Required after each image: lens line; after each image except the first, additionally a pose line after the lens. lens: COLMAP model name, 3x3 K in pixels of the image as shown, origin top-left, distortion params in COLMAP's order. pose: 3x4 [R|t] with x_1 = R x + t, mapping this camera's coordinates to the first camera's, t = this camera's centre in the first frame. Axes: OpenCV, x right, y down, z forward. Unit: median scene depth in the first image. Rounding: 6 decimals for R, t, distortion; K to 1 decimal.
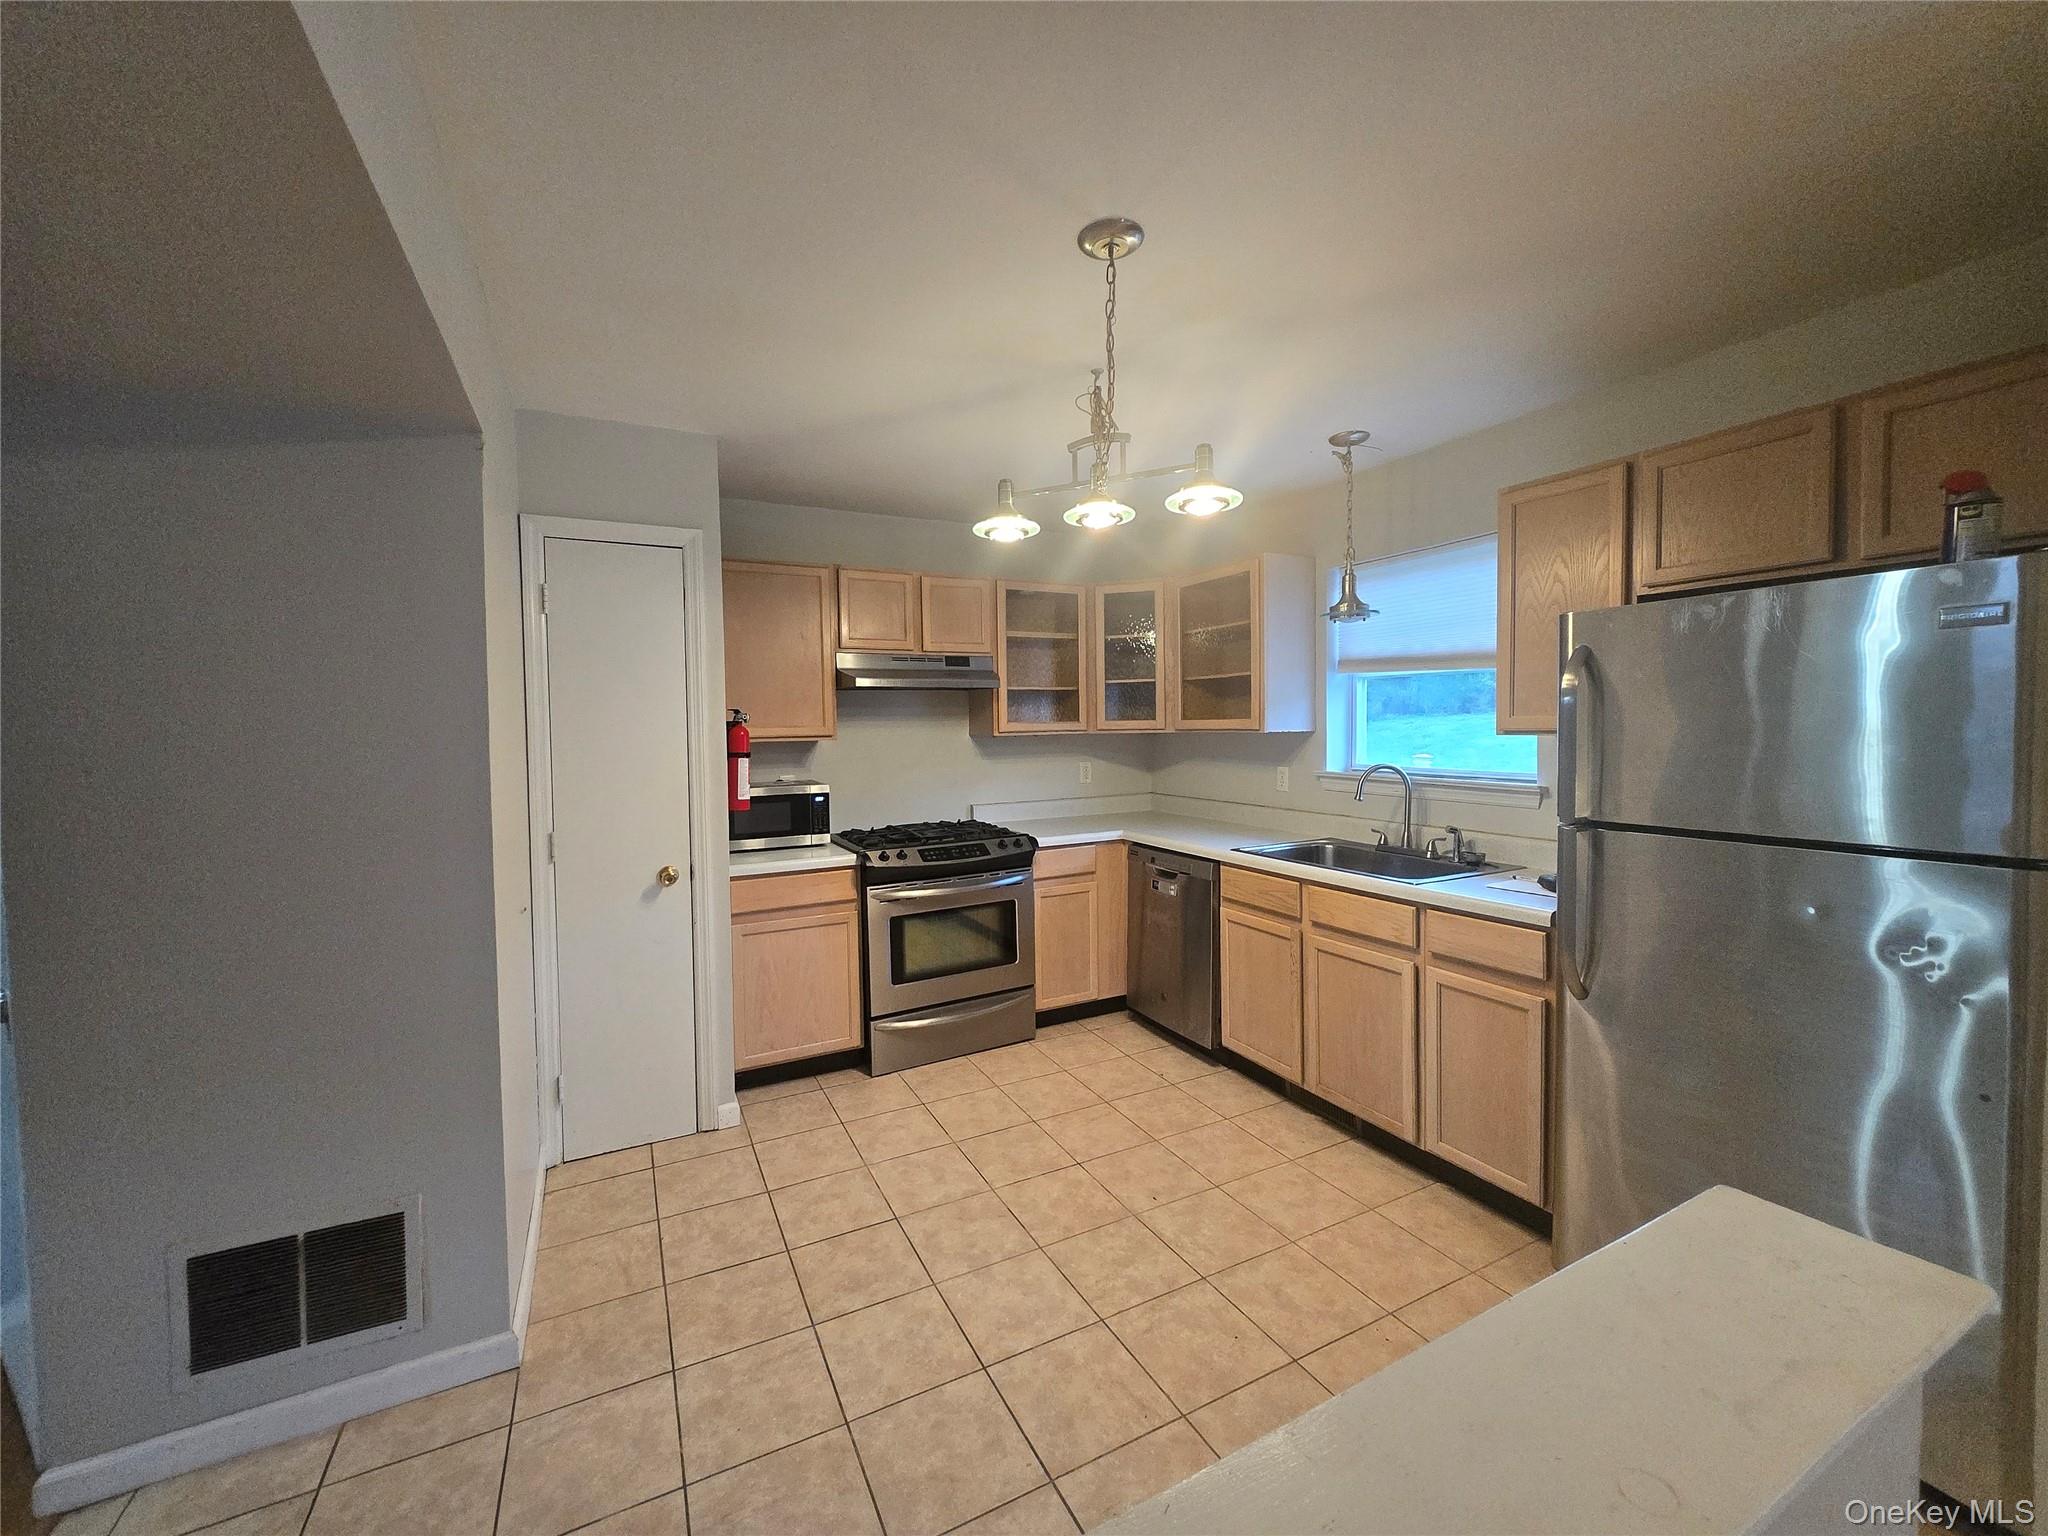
lens RADIAL K [[807.5, 0, 1014.1], [0, 807.5, 758.8], [0, 0, 1]] dist [0.000845, 0.000067]
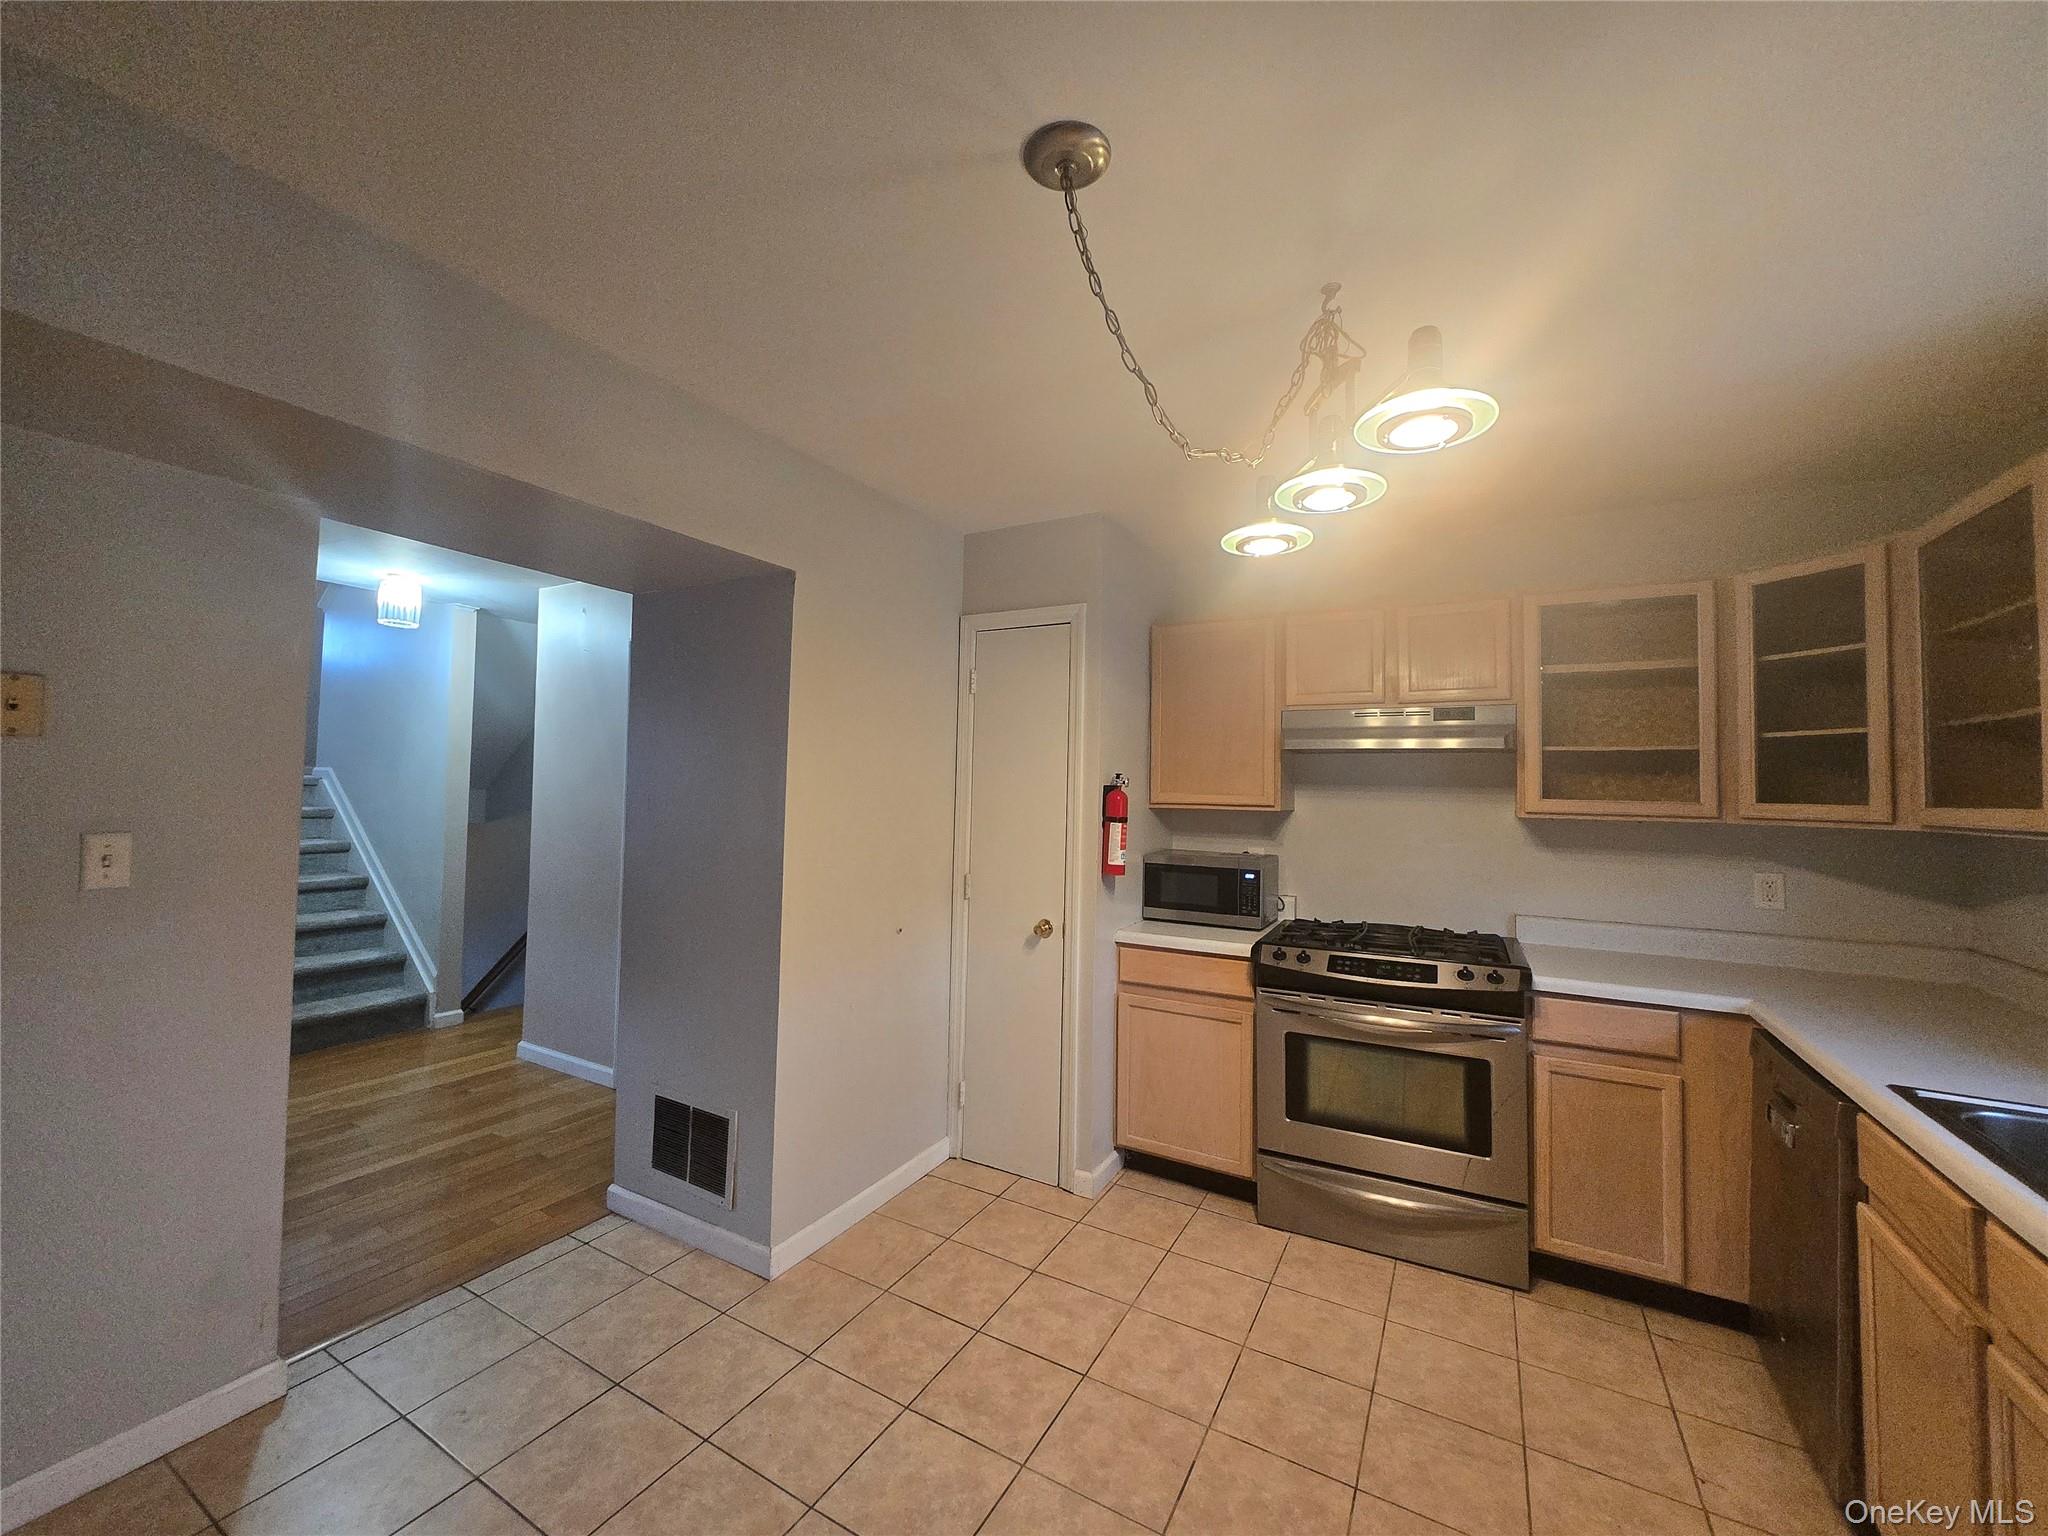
lens RADIAL K [[807.5, 0, 1011.7], [0, 807.5, 760.0], [0, 0, 1]] dist [0.000845, 0.000067]
pose [[0.553835, -0.004365, -0.832615, 0.388211], [-0.065184, 0.996690, -0.048584, -0.019316], [0.830071, 0.081181, 0.551717, 0.314602]]
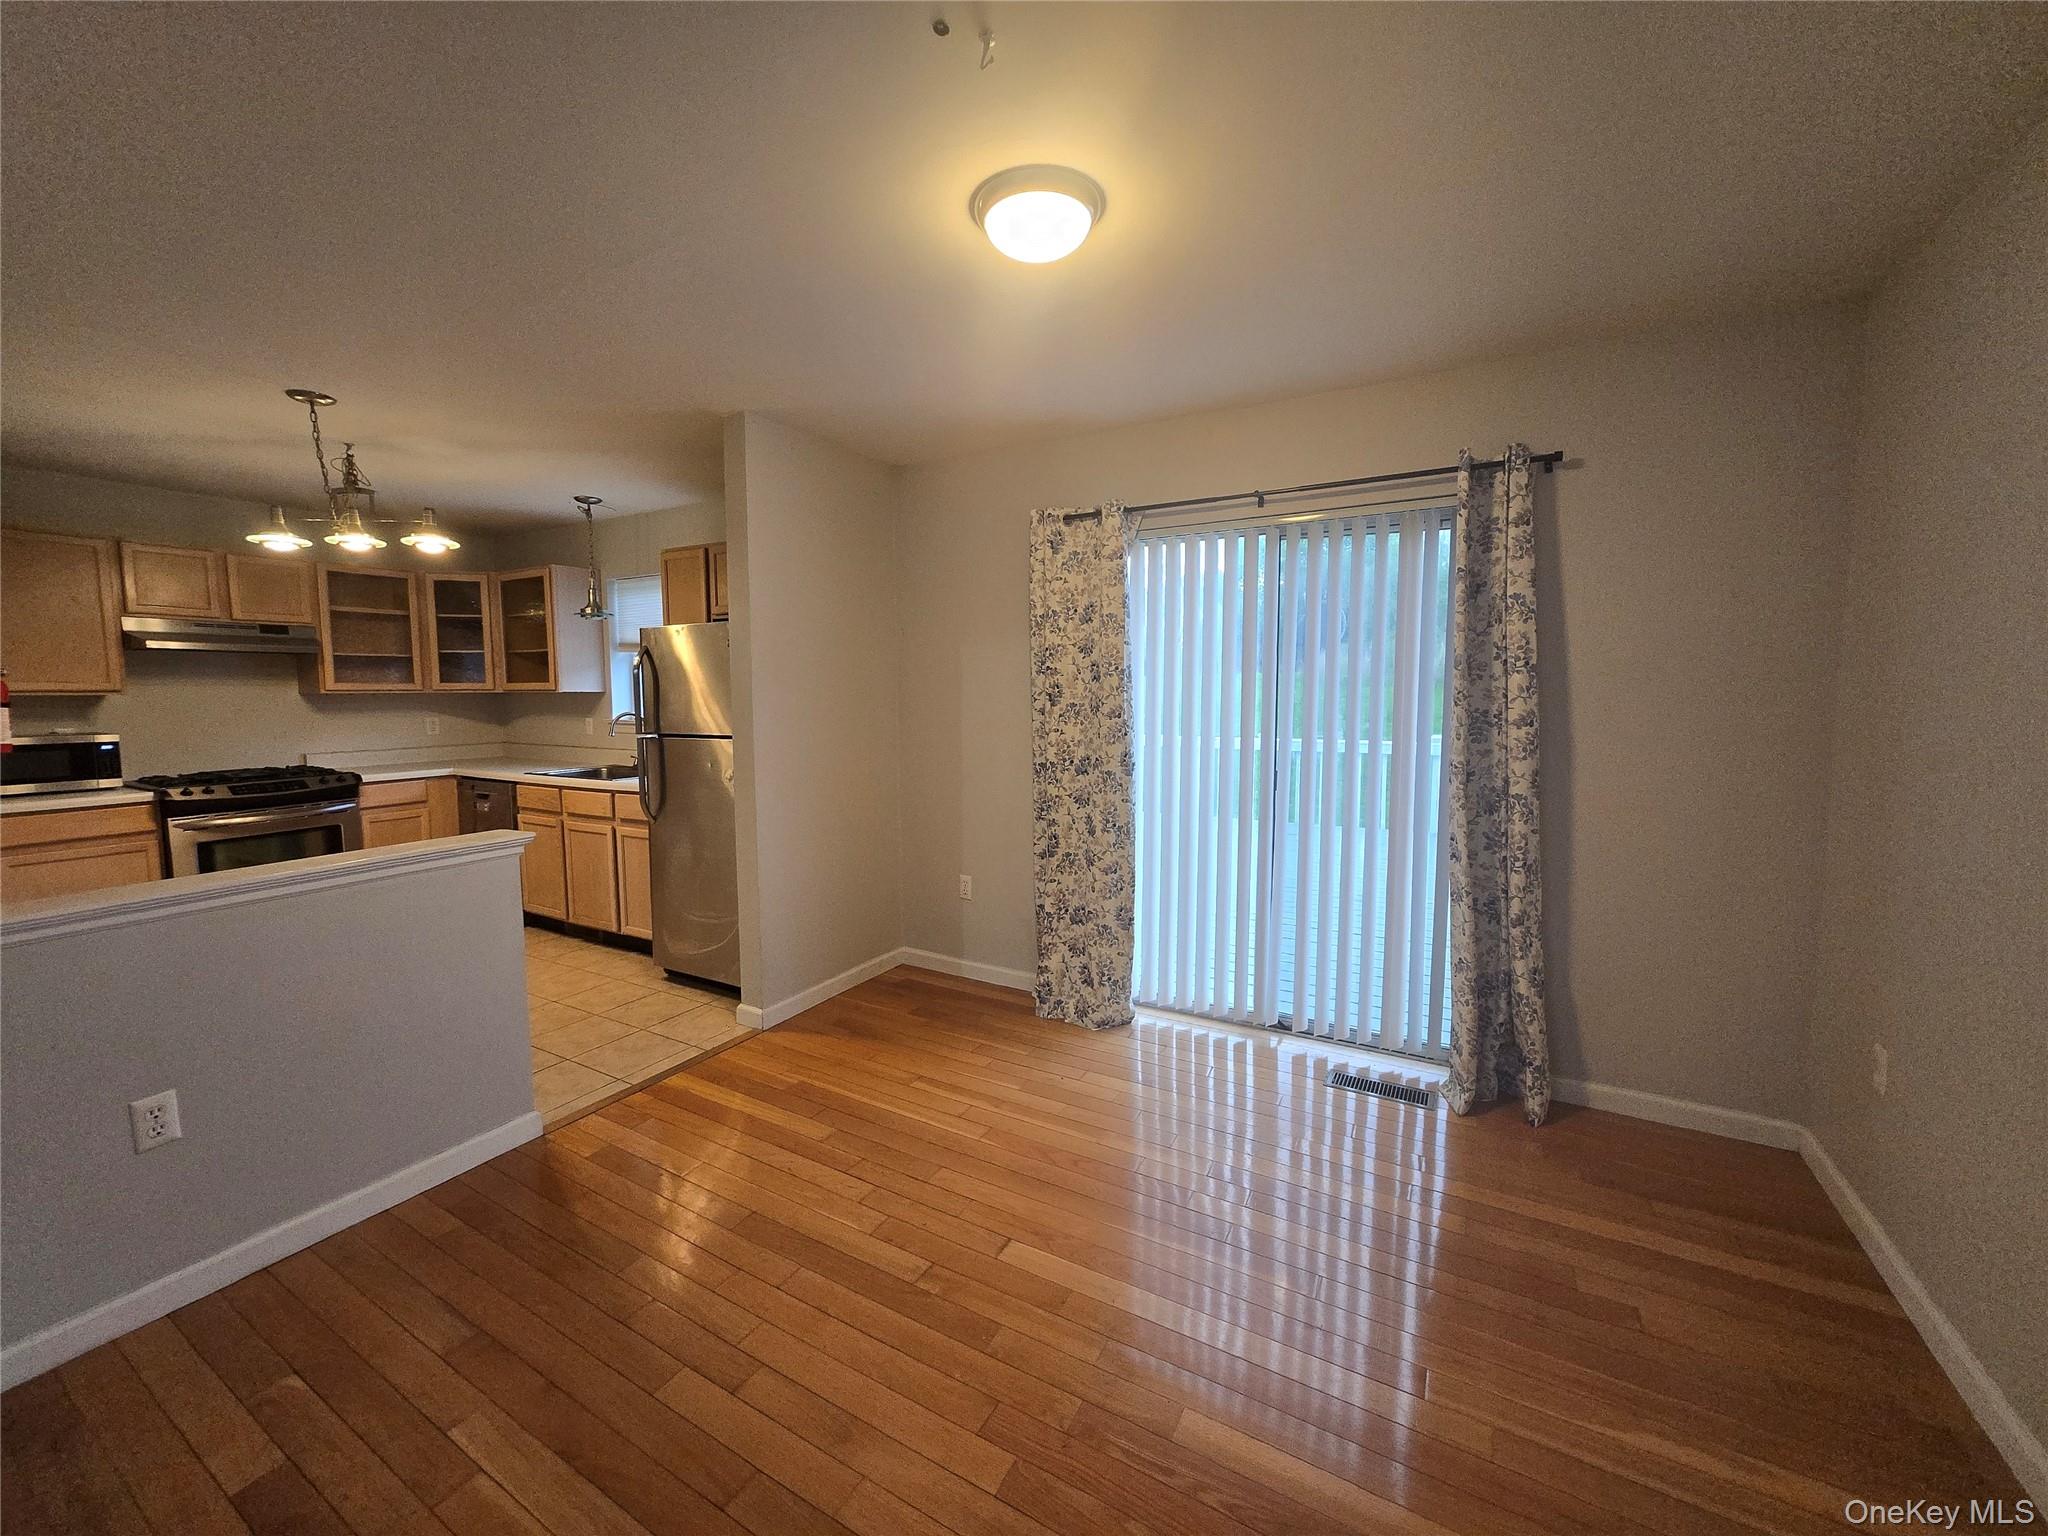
lens RADIAL K [[807.5, 0, 1010.2], [0, 807.5, 756.1], [0, 0, 1]] dist [0.000845, 0.000067]
pose [[0.837005, -0.032884, 0.546206, 0.214306], [0.014821, 0.999189, 0.037444, 0.042515], [-0.546995, -0.023246, 0.836813, -0.686239]]
